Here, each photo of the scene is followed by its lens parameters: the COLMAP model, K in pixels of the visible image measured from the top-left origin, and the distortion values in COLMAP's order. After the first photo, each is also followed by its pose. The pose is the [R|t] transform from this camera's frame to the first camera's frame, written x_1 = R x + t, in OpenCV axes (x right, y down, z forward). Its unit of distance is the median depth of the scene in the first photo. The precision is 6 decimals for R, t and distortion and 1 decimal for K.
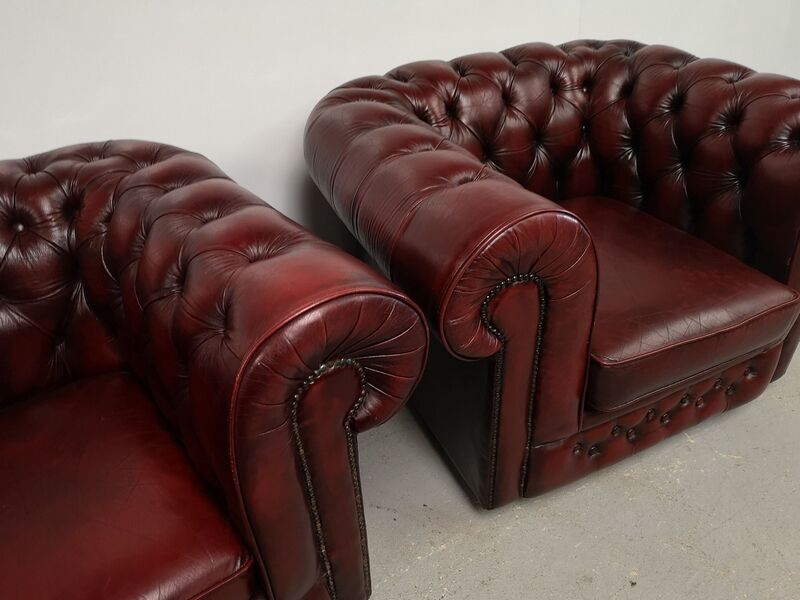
lens RADIAL K [[633.6, 0, 400.0], [0, 633.6, 300.0], [0, 0, 1]] dist [0.039635, -0.069578]
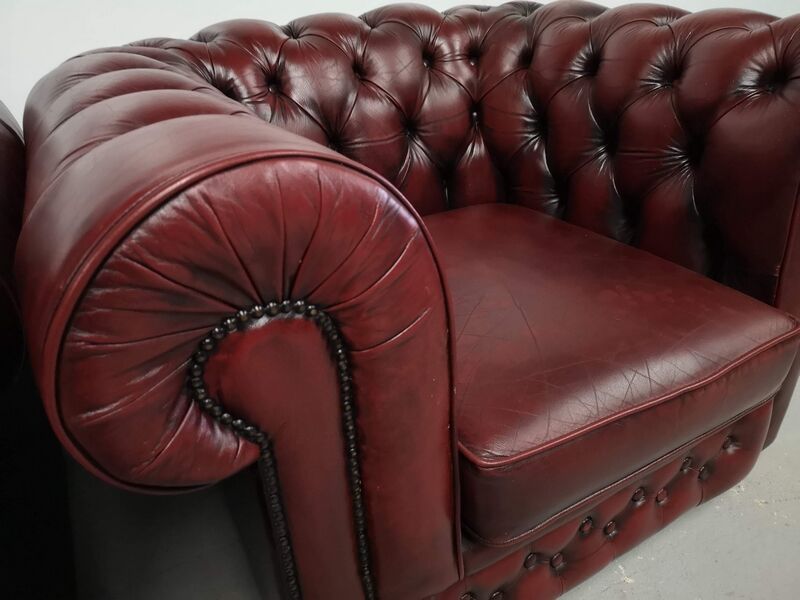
lens RADIAL K [[618.1, 0, 400.0], [0, 618.1, 300.0], [0, 0, 1]] dist [0.054728, -0.048760]
pose [[0.996959, -0.048764, 0.060791, 0.170926], [0.053997, 0.994687, -0.087649, 0.003028], [-0.056194, 0.090665, 0.994295, 0.353157]]
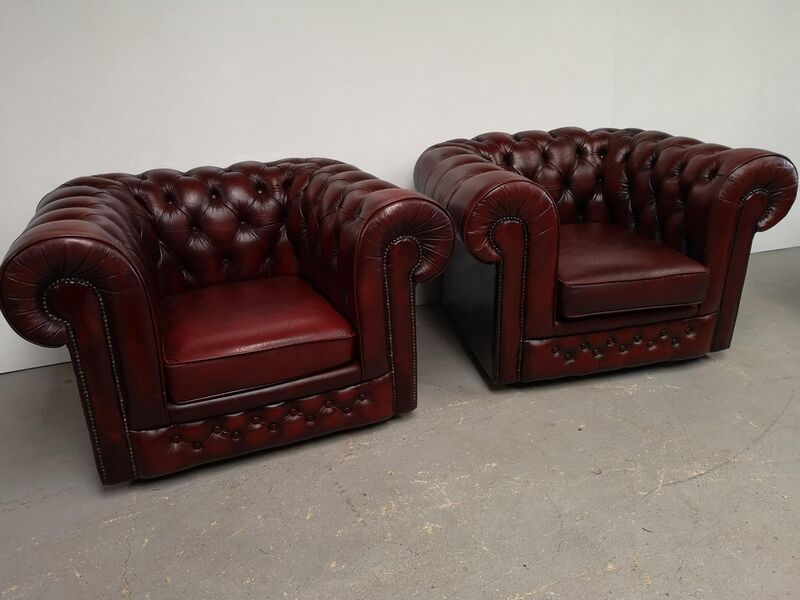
lens RADIAL K [[633.6, 0, 400.0], [0, 633.6, 300.0], [0, 0, 1]] dist [0.039635, -0.069578]
pose [[0.976311, 0.089184, -0.197136, 0.172099], [-0.125310, 0.975811, -0.179140, 0.385448], [0.176391, 0.199600, 0.963870, -0.551045]]
